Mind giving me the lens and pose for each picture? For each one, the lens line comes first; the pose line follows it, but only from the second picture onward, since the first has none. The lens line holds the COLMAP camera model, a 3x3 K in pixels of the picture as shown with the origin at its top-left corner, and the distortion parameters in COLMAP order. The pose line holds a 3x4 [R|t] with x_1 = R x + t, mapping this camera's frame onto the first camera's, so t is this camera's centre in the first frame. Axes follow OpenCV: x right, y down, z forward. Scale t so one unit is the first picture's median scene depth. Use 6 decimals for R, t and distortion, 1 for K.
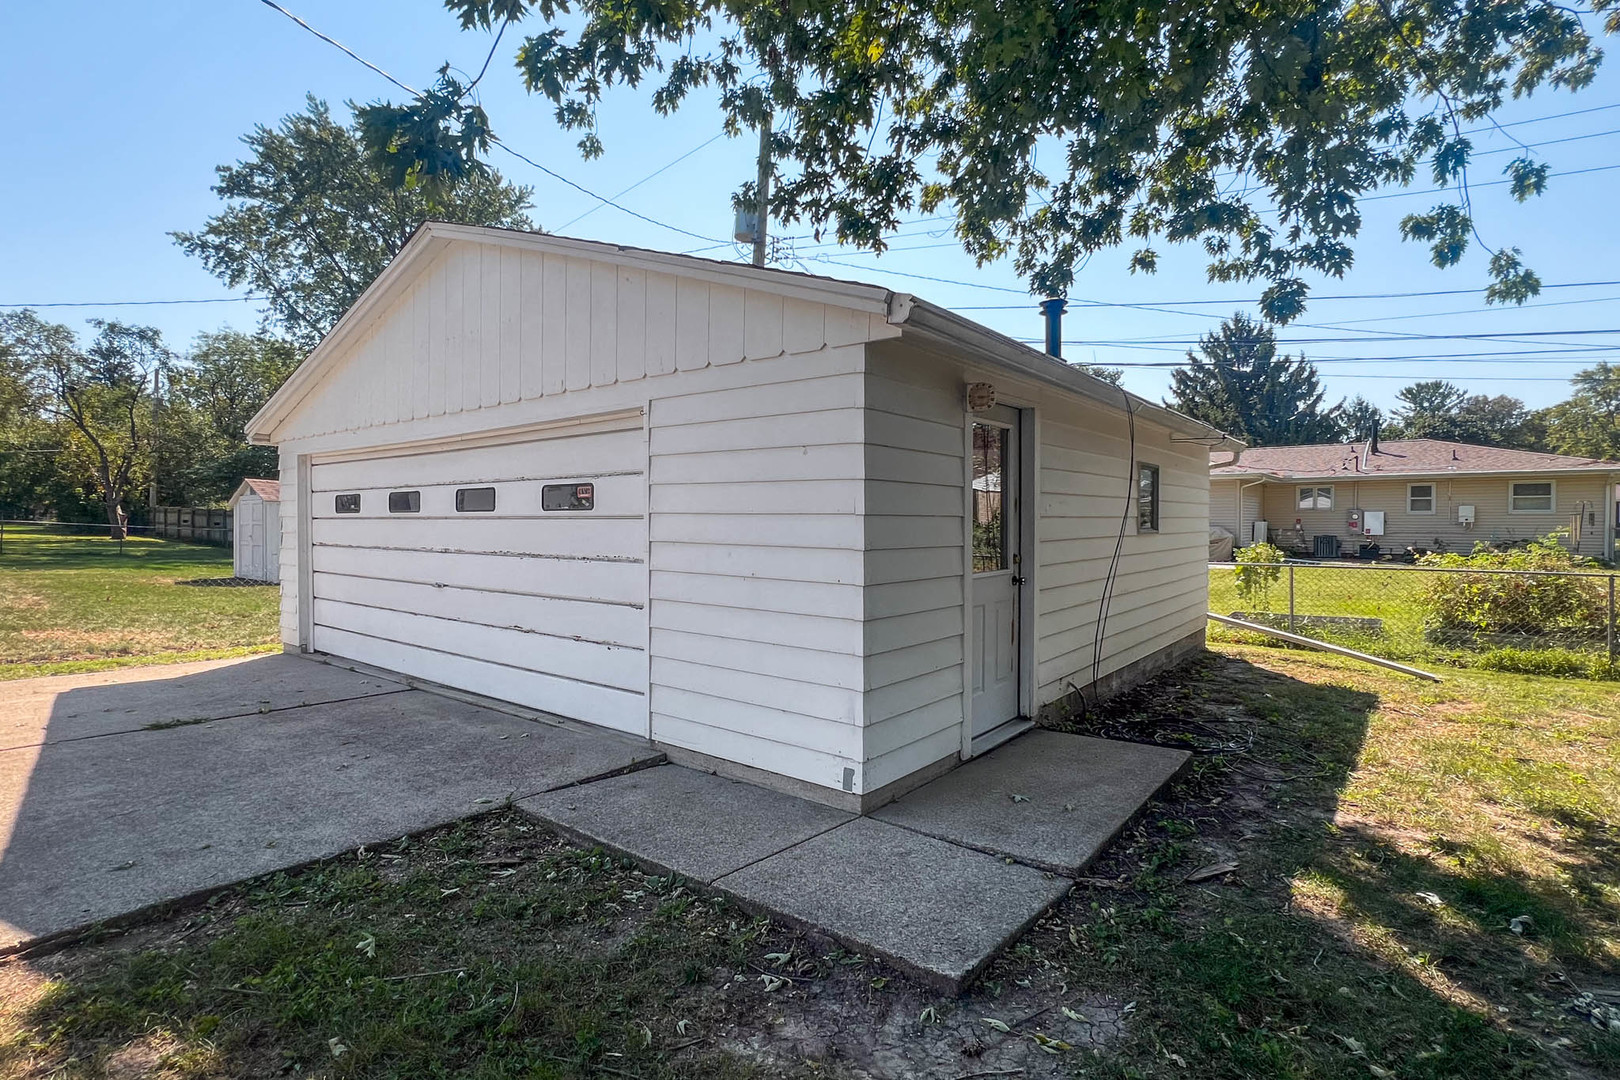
lens RADIAL K [[650.8, 0, 811.8], [0, 650.8, 530.4], [0, 0, 1]] dist [-0.004318, 0.001015]
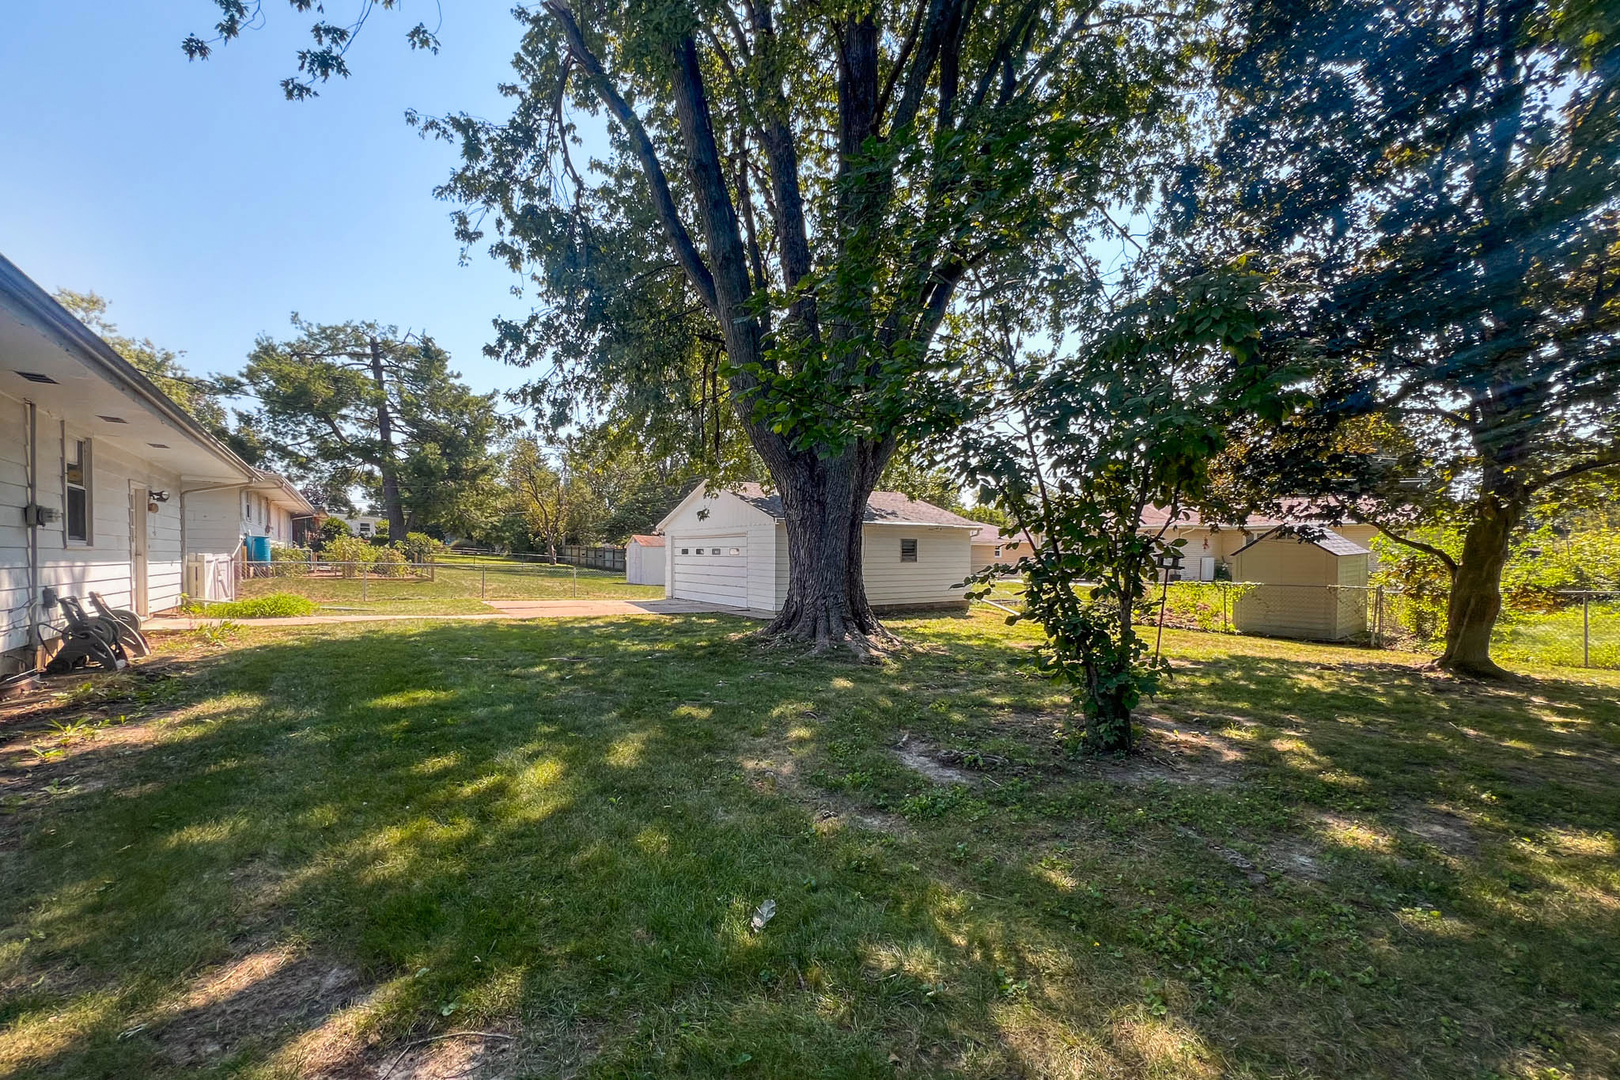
lens RADIAL K [[650.8, 0, 810.5], [0, 650.8, 550.6], [0, 0, 1]] dist [-0.004318, 0.001015]
pose [[0.926757, 0.001912, -0.375657, 0.283472], [-0.009715, 0.999775, -0.018880, 0.002721], [0.375536, 0.021146, 0.926567, -0.461130]]
